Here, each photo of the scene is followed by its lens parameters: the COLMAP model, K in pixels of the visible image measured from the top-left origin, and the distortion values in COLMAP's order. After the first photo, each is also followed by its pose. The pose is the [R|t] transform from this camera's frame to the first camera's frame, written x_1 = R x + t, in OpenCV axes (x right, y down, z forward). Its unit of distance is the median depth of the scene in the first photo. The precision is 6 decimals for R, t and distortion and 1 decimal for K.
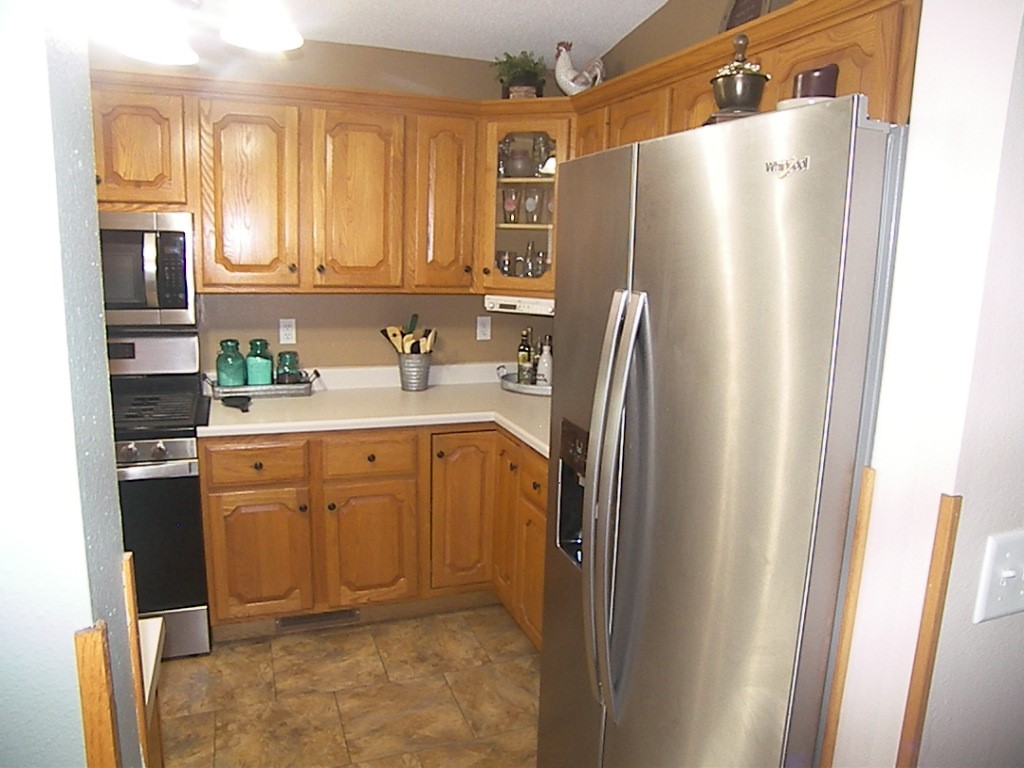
lens RADIAL K [[732.6, 0, 522.6], [0, 732.6, 385.5], [0, 0, 1]] dist [-0.150960, 0.107629]
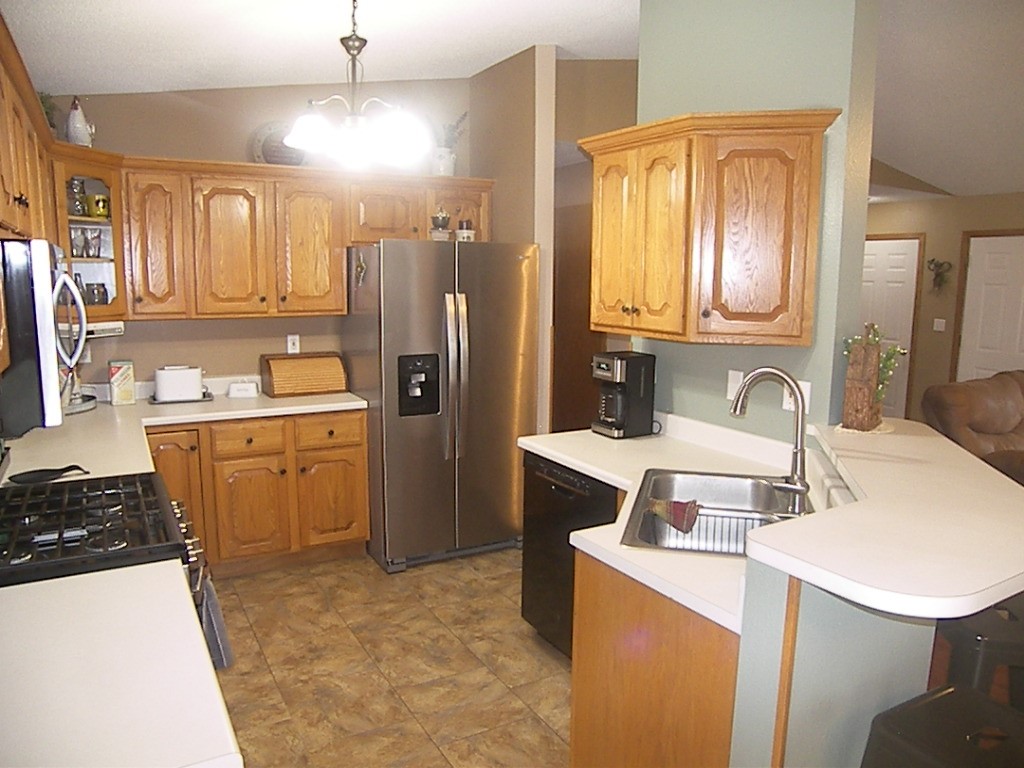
lens RADIAL K [[732.6, 0, 522.6], [0, 732.6, 385.5], [0, 0, 1]] dist [-0.150960, 0.107629]
pose [[-0.156780, -0.184286, 0.970288, -1.476972], [0.165106, 0.963721, 0.209717, -0.183937], [-0.973735, 0.193080, -0.120666, 0.639885]]
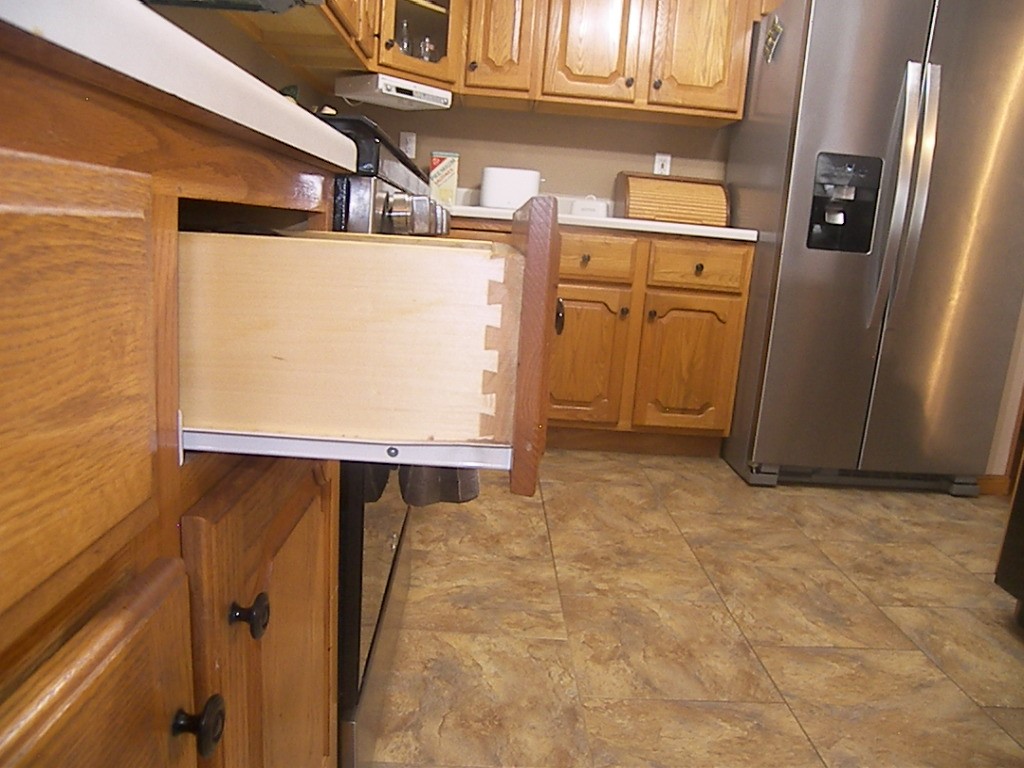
lens RADIAL K [[732.6, 0, 522.6], [0, 732.6, 385.5], [0, 0, 1]] dist [-0.150960, 0.107629]
pose [[0.327261, -0.200482, 0.923421, -1.042277], [0.108089, 0.978762, 0.174190, 0.126816], [-0.938731, 0.042806, 0.341981, 0.757677]]
